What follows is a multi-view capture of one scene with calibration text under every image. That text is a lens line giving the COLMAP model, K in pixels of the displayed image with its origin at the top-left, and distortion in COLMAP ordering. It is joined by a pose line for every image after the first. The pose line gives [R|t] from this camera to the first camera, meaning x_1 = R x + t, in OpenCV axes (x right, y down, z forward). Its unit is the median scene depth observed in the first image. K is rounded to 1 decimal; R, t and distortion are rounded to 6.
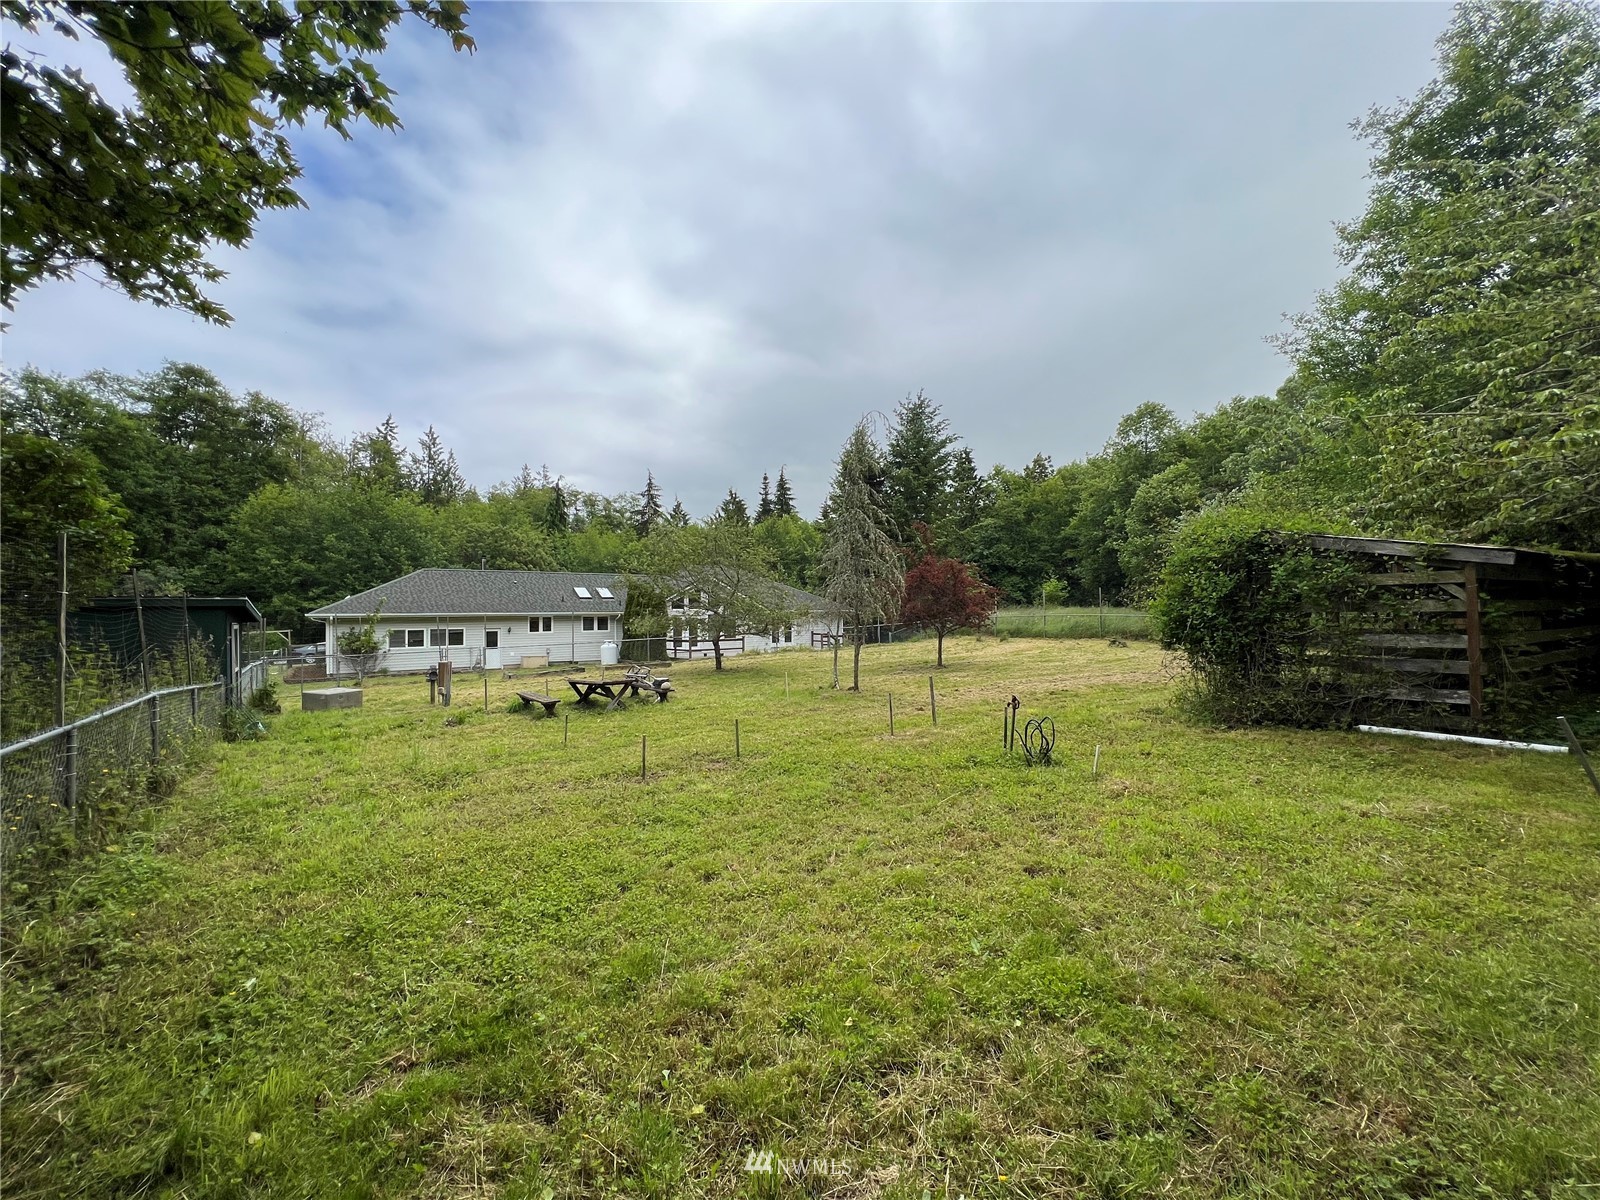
lens RADIAL K [[641.1, 0, 800.0], [0, 641.1, 600.0], [0, 0, 1]] dist [-0.017363, 0.024007]
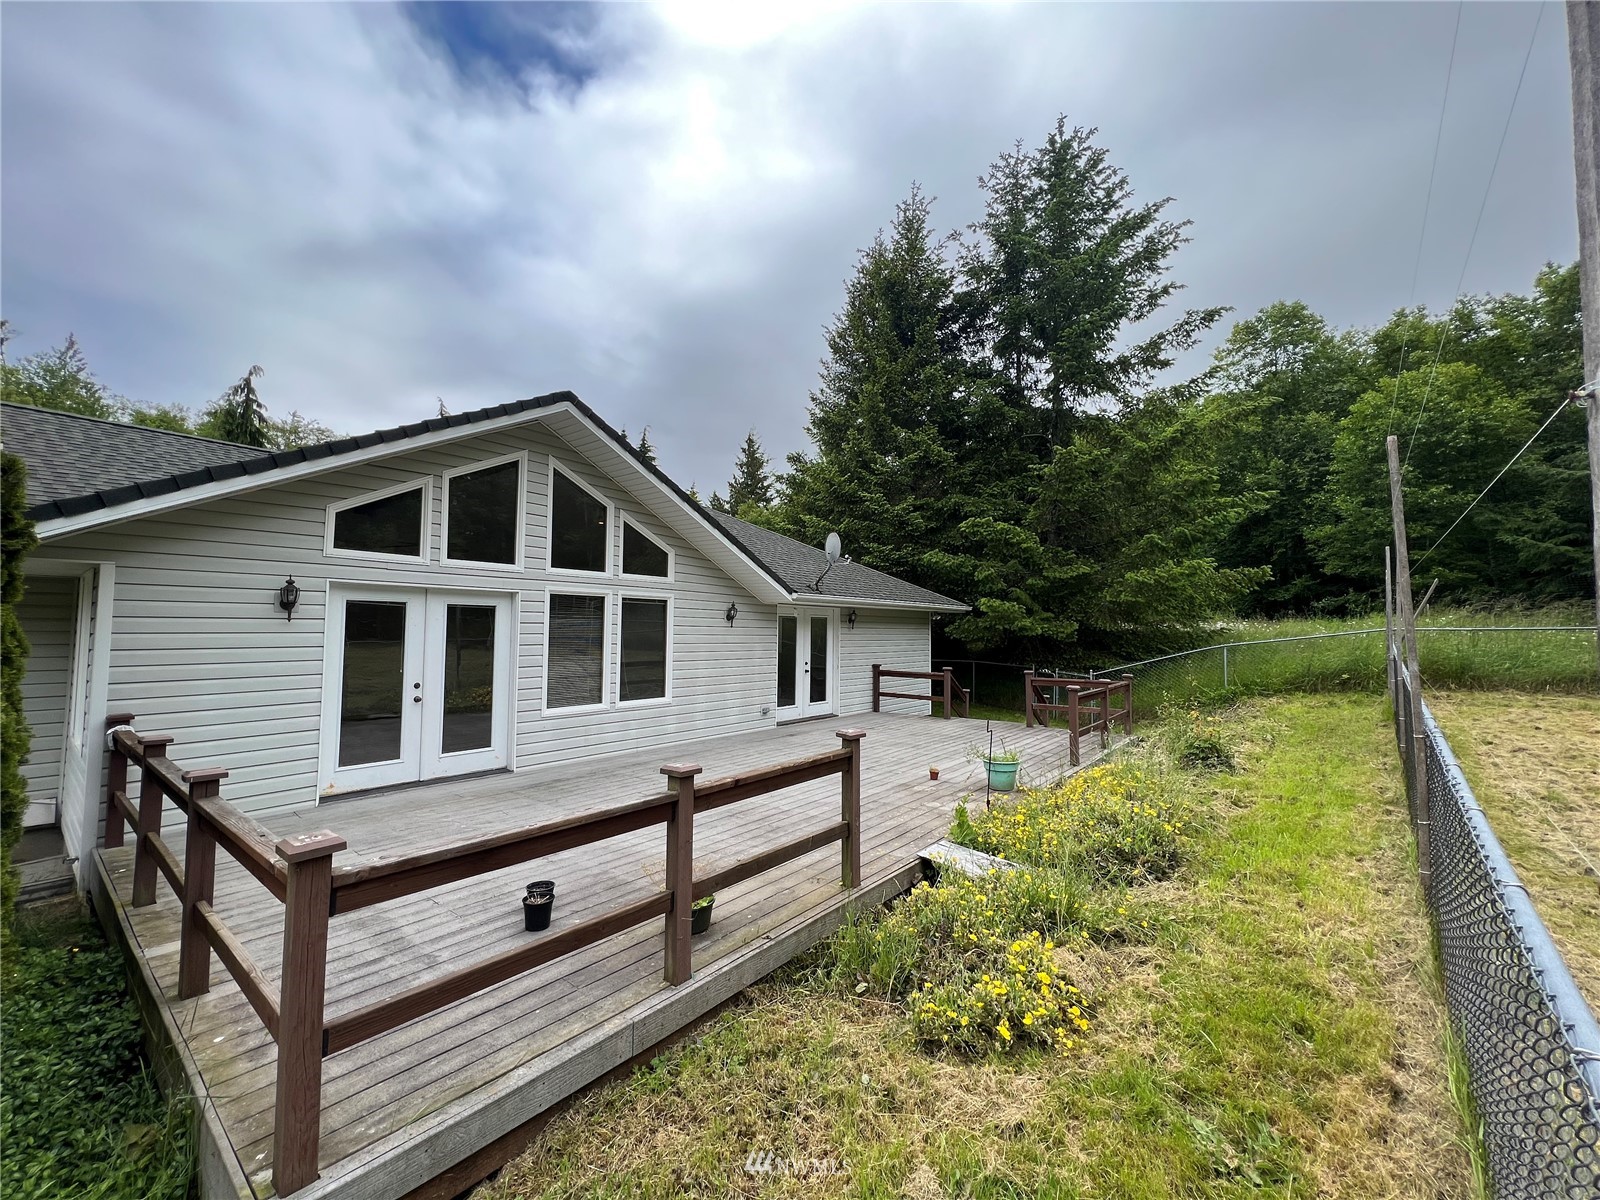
lens RADIAL K [[641.1, 0, 800.0], [0, 641.1, 600.0], [0, 0, 1]] dist [-0.017363, 0.024007]
pose [[0.967190, 0.027096, 0.252604, -0.101530], [-0.020509, 0.999378, -0.028673, 0.026811], [-0.253224, 0.022551, 0.967145, 0.692070]]
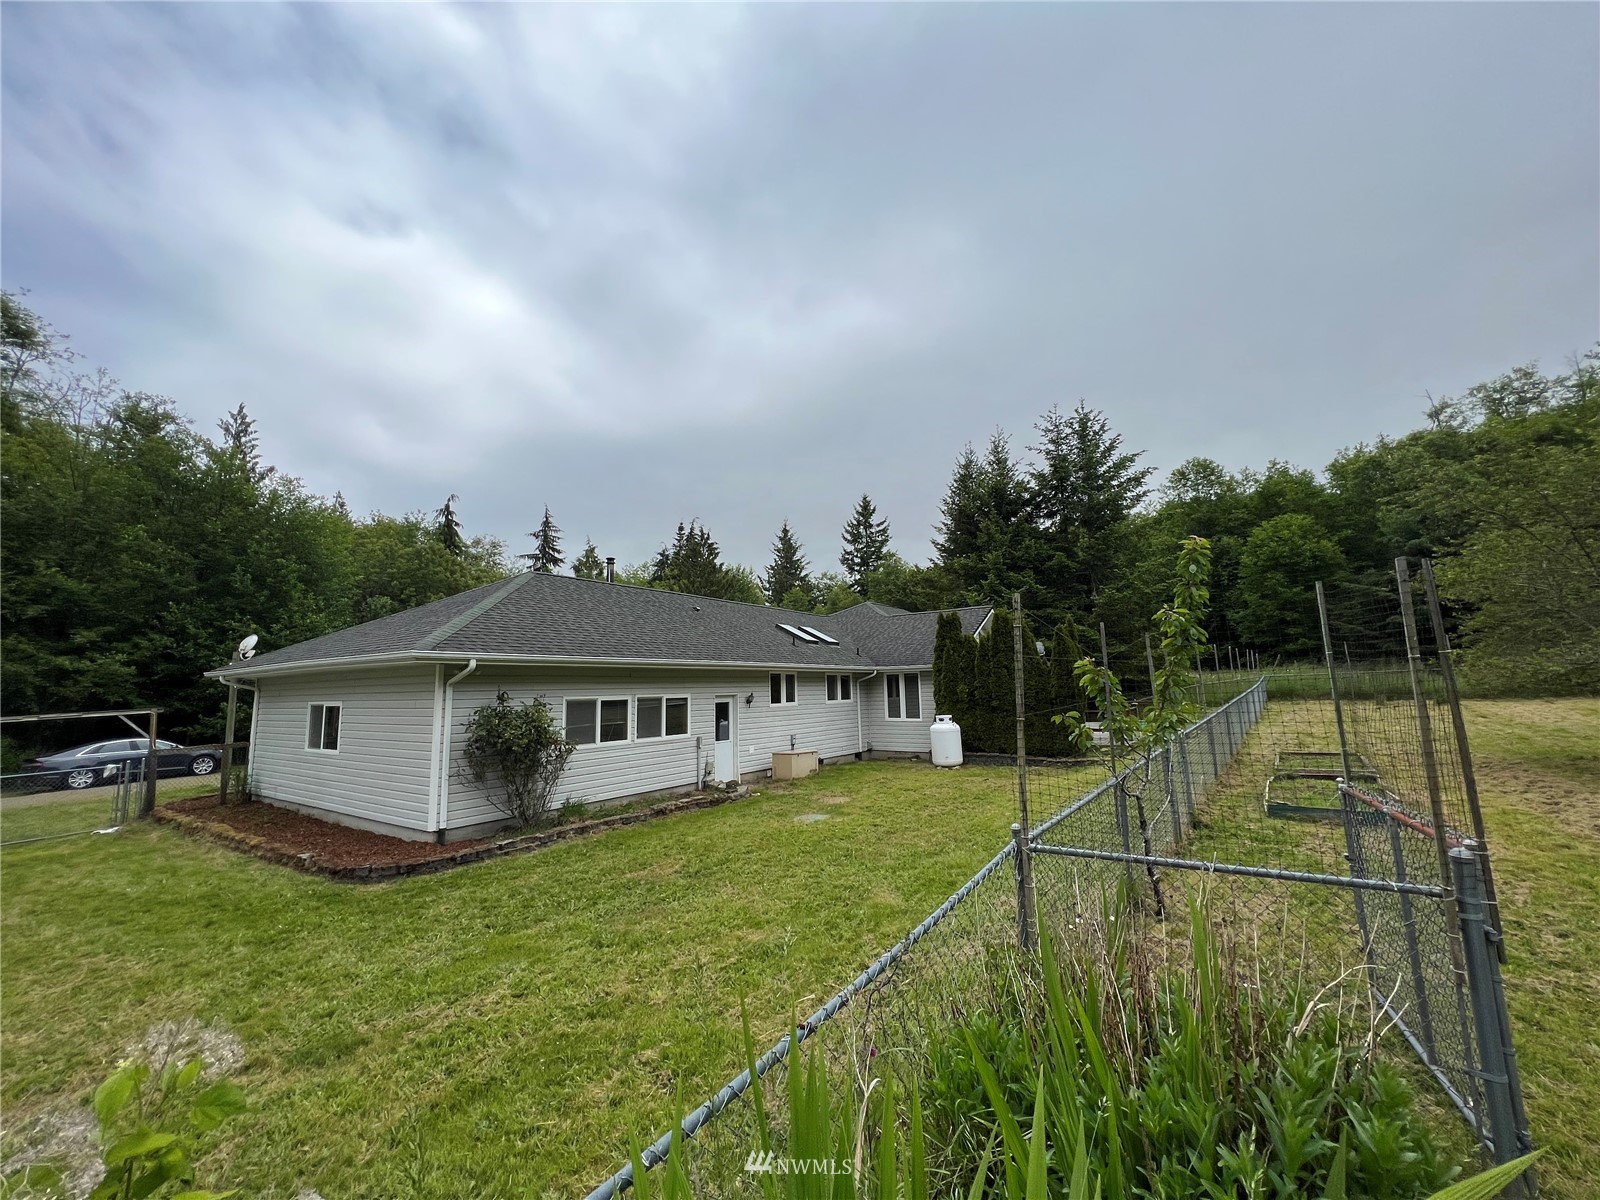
lens RADIAL K [[641.1, 0, 800.0], [0, 641.1, 600.0], [0, 0, 1]] dist [-0.017363, 0.024007]
pose [[0.947124, 0.032534, 0.319215, -0.456986], [0.006466, 0.992709, -0.120358, 0.024730], [-0.320803, 0.116058, 0.940009, 0.415366]]
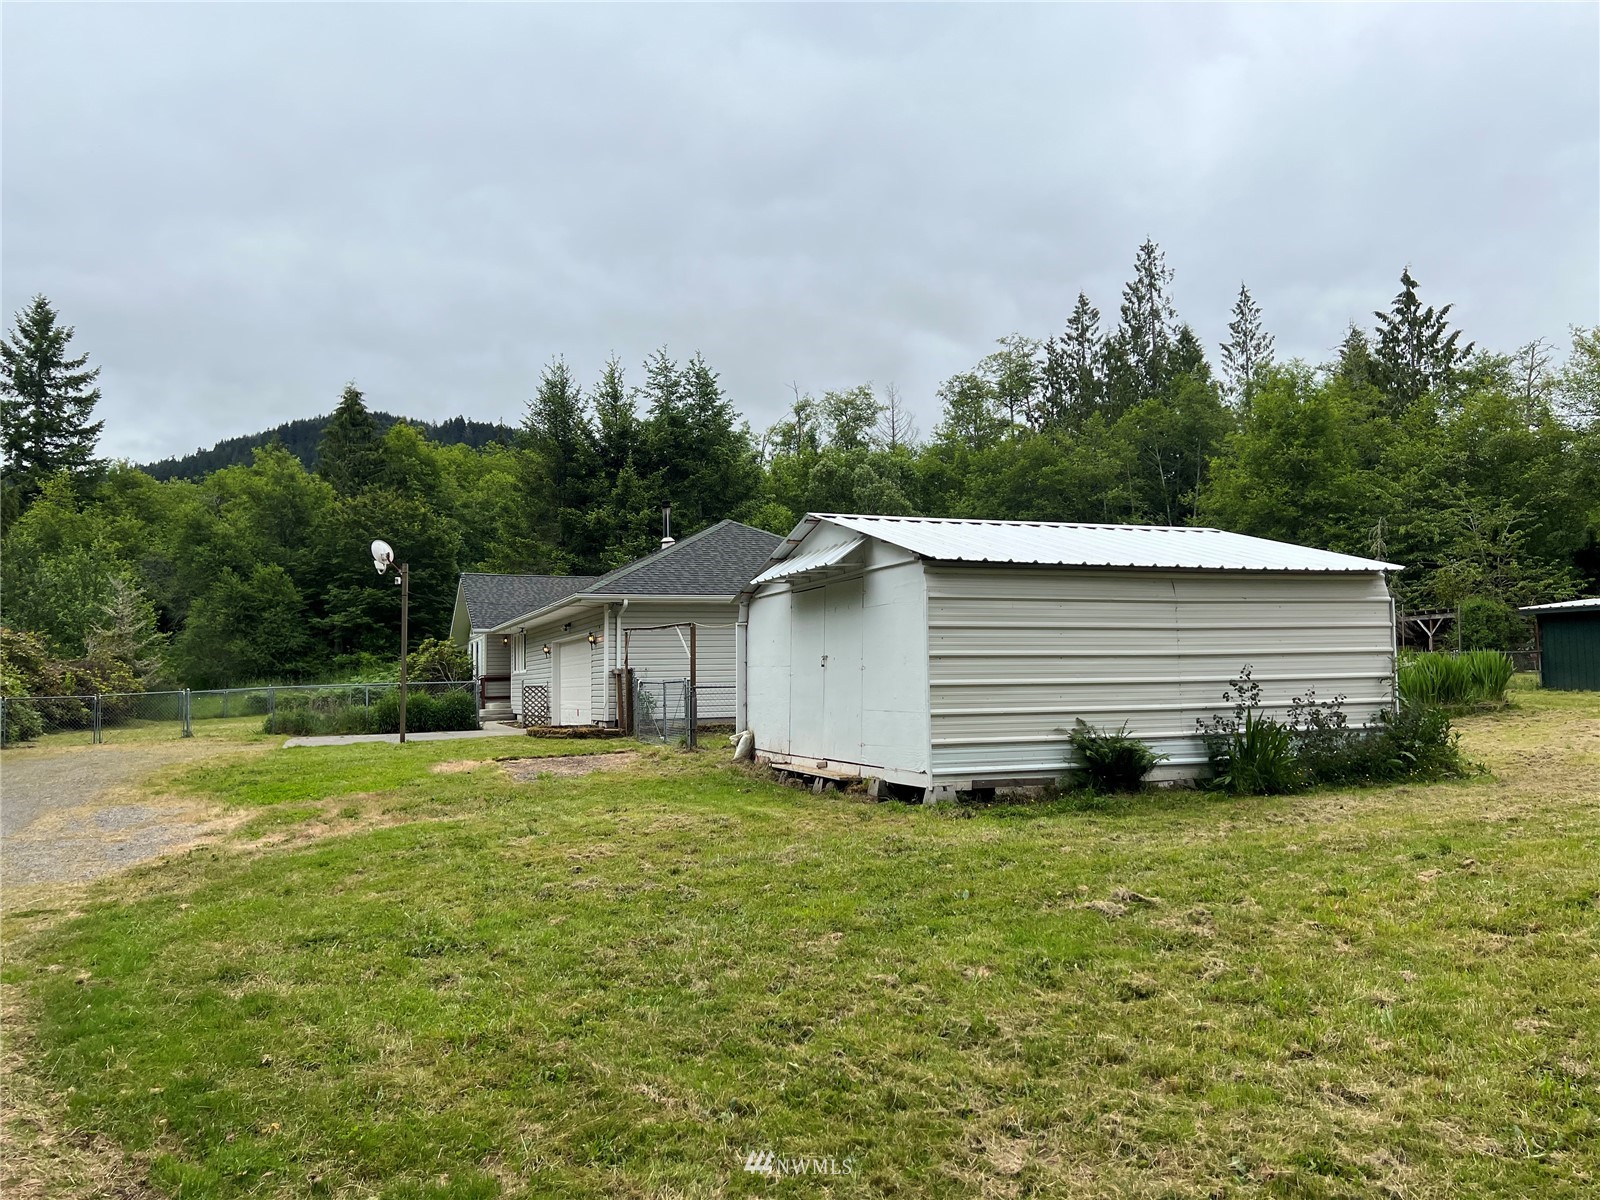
lens RADIAL K [[1186.3, 0, 800.0], [0, 1186.3, 600.0], [0, 0, 1]] dist [0.008044, 0.003110]
pose [[0.261338, 0.081798, 0.961775, -1.204886], [-0.011825, 0.996599, -0.081547, 0.074304], [-0.965175, 0.009938, 0.261416, 0.601624]]
